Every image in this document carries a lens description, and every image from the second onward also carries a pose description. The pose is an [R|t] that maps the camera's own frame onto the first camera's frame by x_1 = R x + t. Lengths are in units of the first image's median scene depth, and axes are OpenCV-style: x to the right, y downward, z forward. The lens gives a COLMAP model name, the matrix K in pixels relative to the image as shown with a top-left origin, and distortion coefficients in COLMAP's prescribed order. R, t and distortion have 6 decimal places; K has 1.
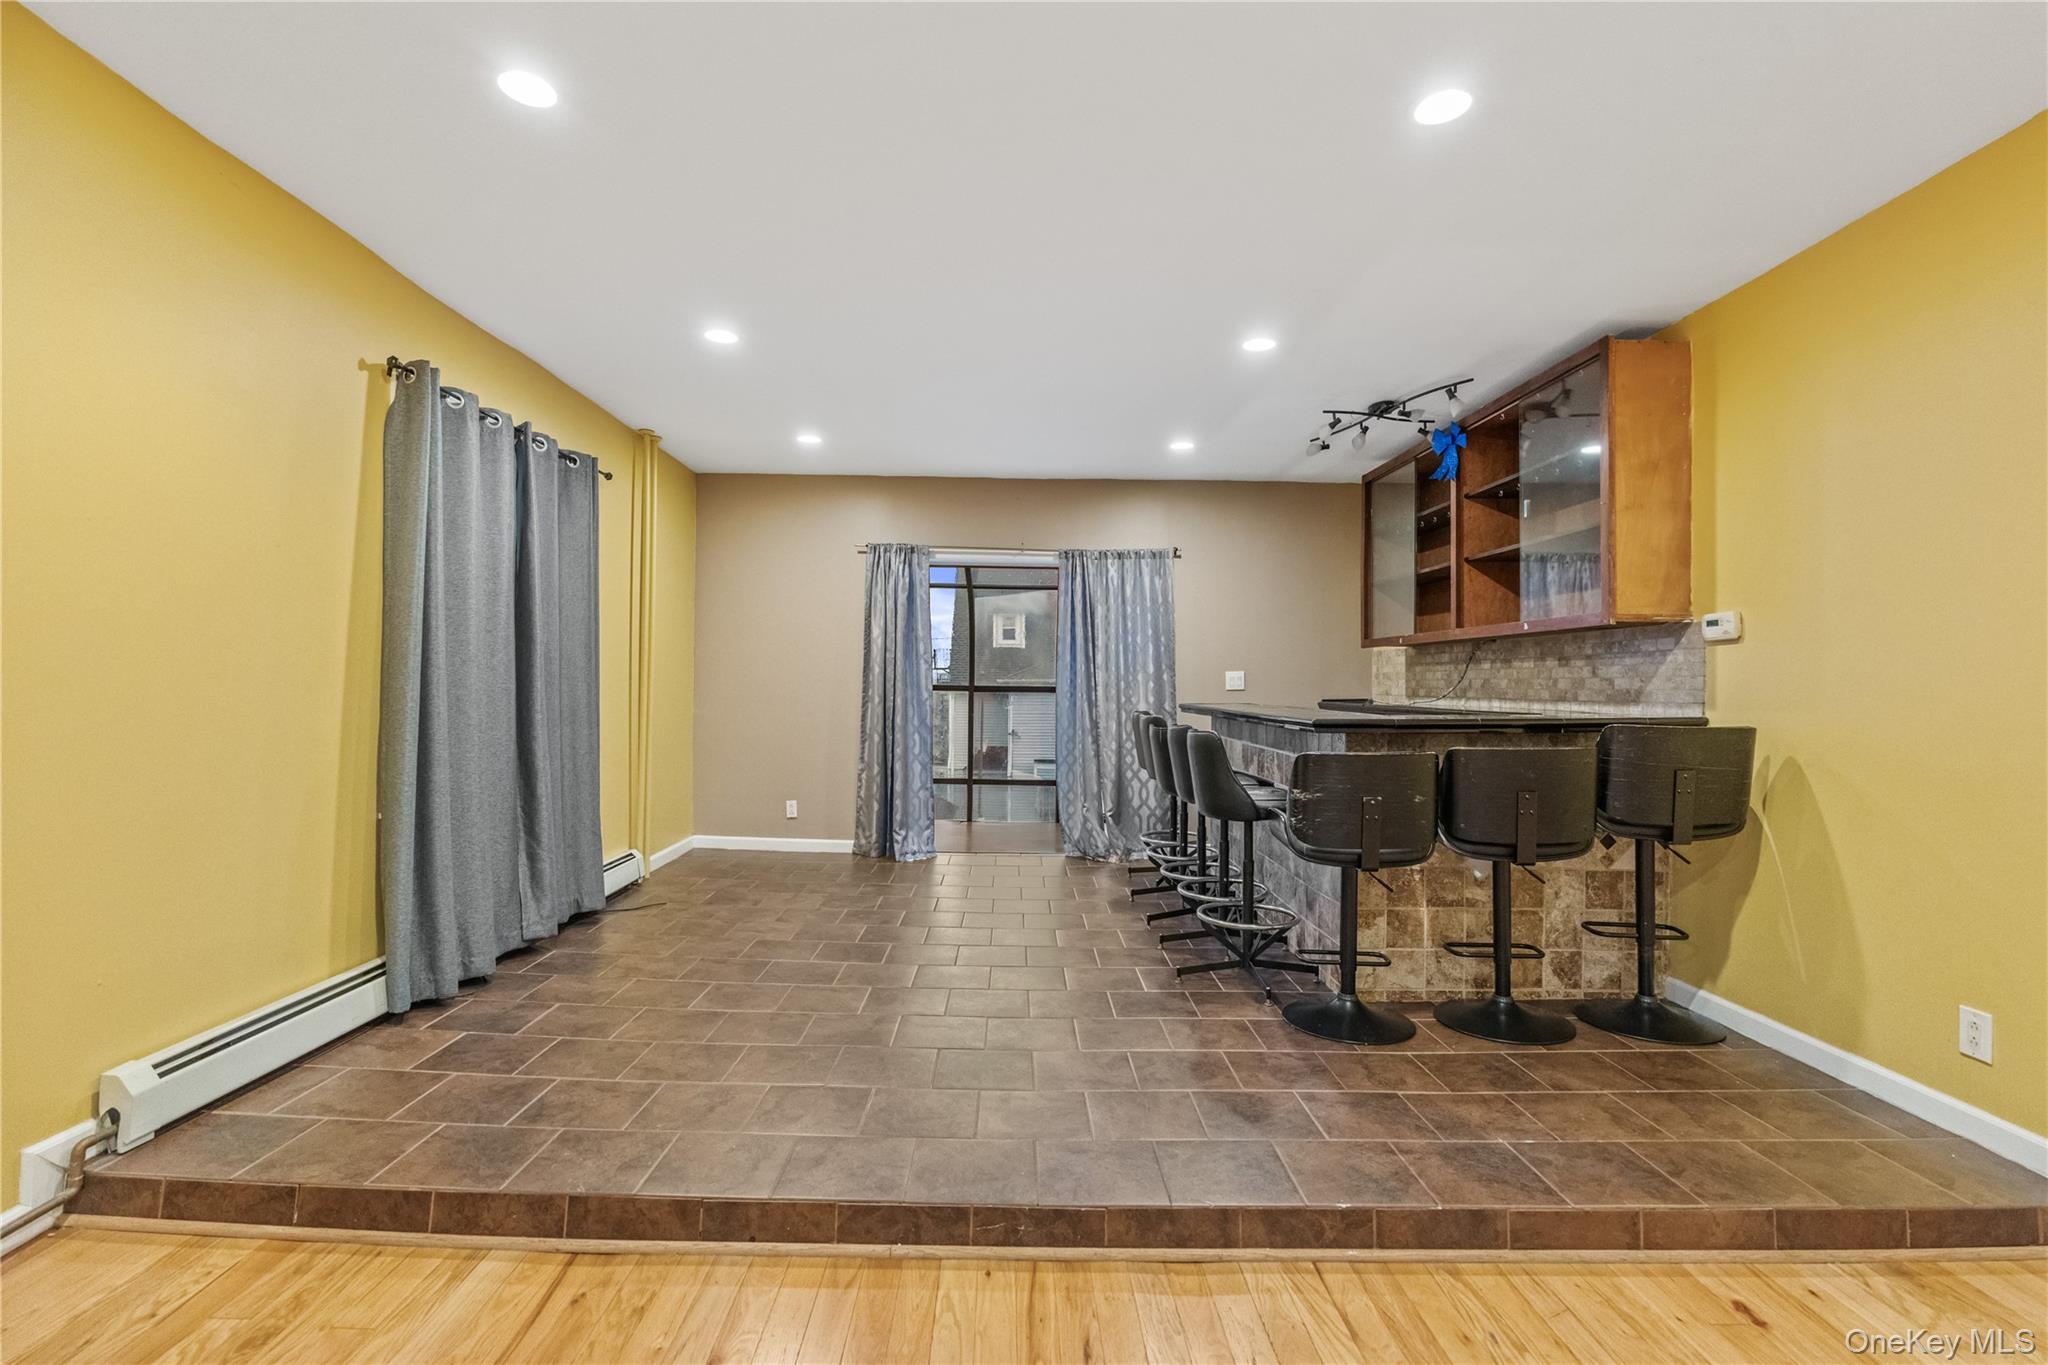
lens RADIAL K [[945.7, 0, 1022.9], [0, 945.7, 673.9], [0, 0, 1]] dist [-0.010277, 0.003255]
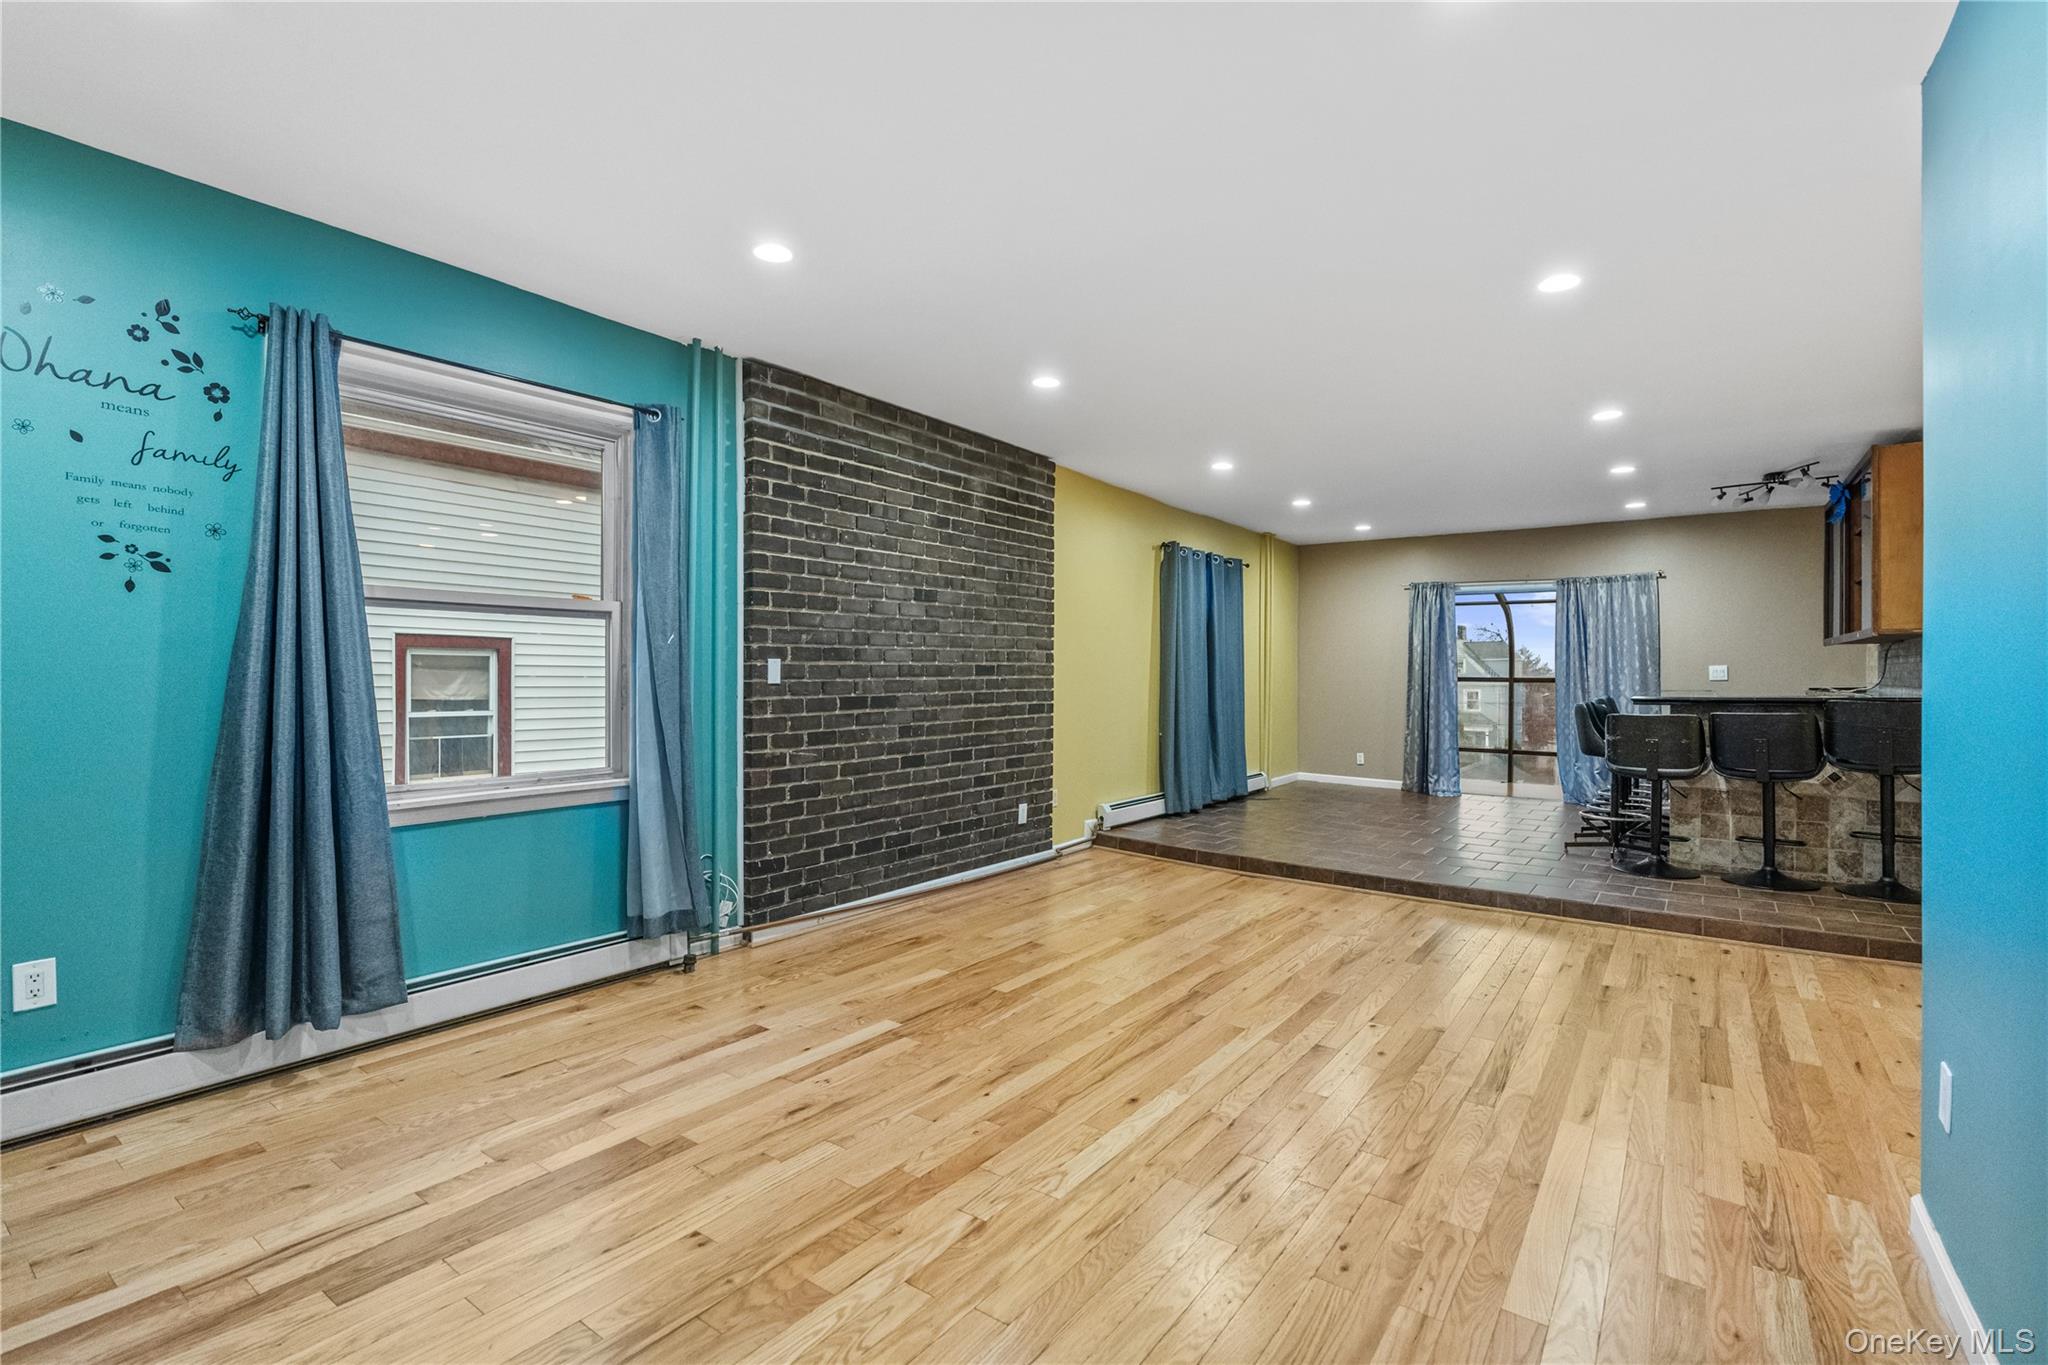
lens RADIAL K [[945.7, 0, 1017.0], [0, 945.7, 682.3], [0, 0, 1]] dist [-0.010277, 0.003255]
pose [[0.798621, -0.002009, -0.601831, 0.337791], [0.011865, 0.999853, 0.012407, -0.010376], [0.601717, -0.017049, 0.798527, -0.811614]]
